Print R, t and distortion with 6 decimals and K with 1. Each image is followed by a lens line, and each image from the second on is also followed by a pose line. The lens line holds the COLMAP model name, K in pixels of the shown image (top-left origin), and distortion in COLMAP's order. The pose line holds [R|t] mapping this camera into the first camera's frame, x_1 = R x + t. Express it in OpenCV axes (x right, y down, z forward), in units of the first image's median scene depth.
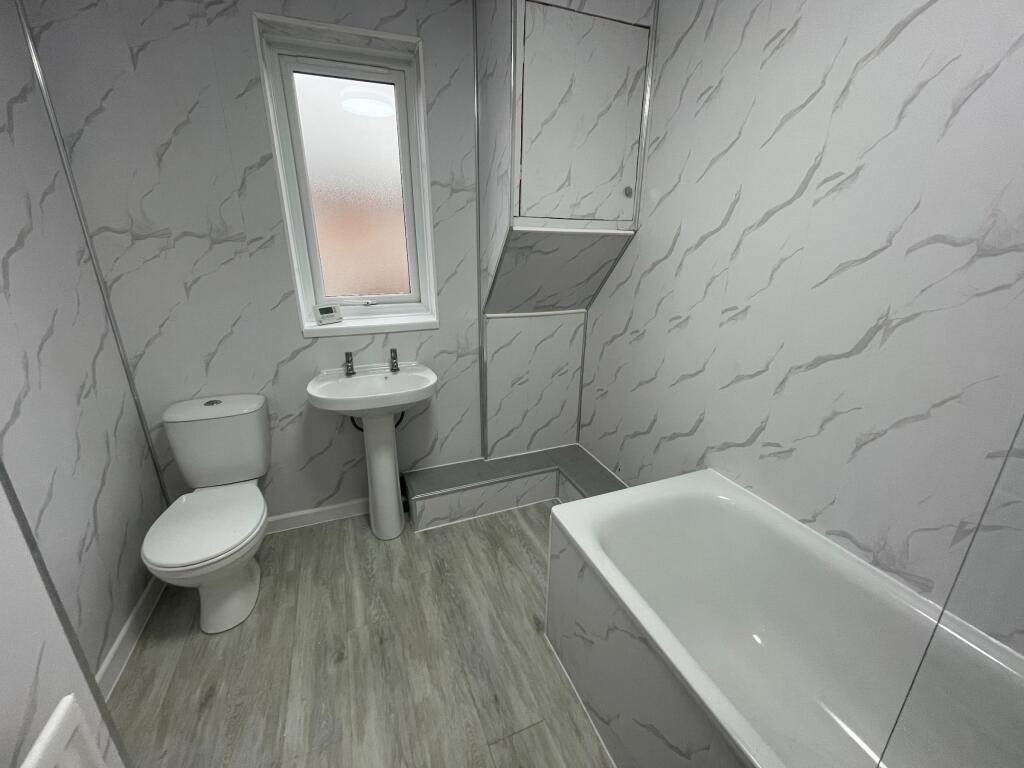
lens RADIAL K [[411.3, 0, 511.4], [0, 411.3, 378.3], [0, 0, 1]] dist [-0.001199, 0.000000]
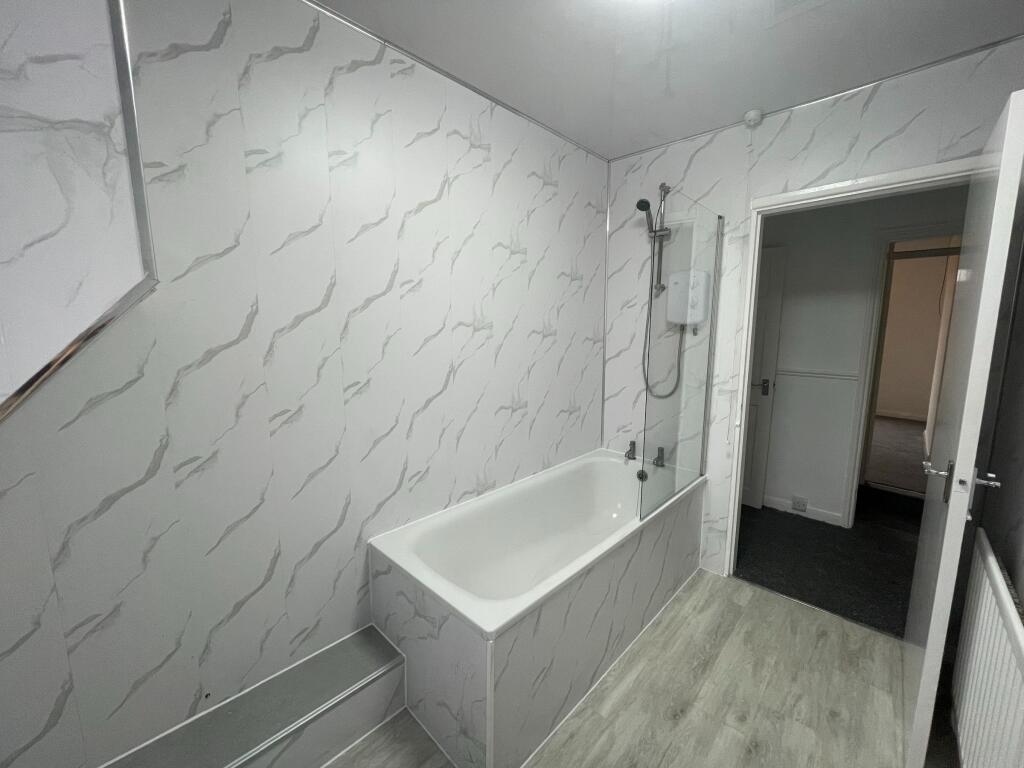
lens RADIAL K [[411.3, 0, 511.4], [0, 411.3, 378.3], [0, 0, 1]] dist [-0.001199, 0.000000]
pose [[-0.411607, -0.126214, 0.902579, -0.616112], [0.266657, 0.930344, 0.251701, -0.366634], [-0.871478, 0.344281, -0.349281, 1.090300]]
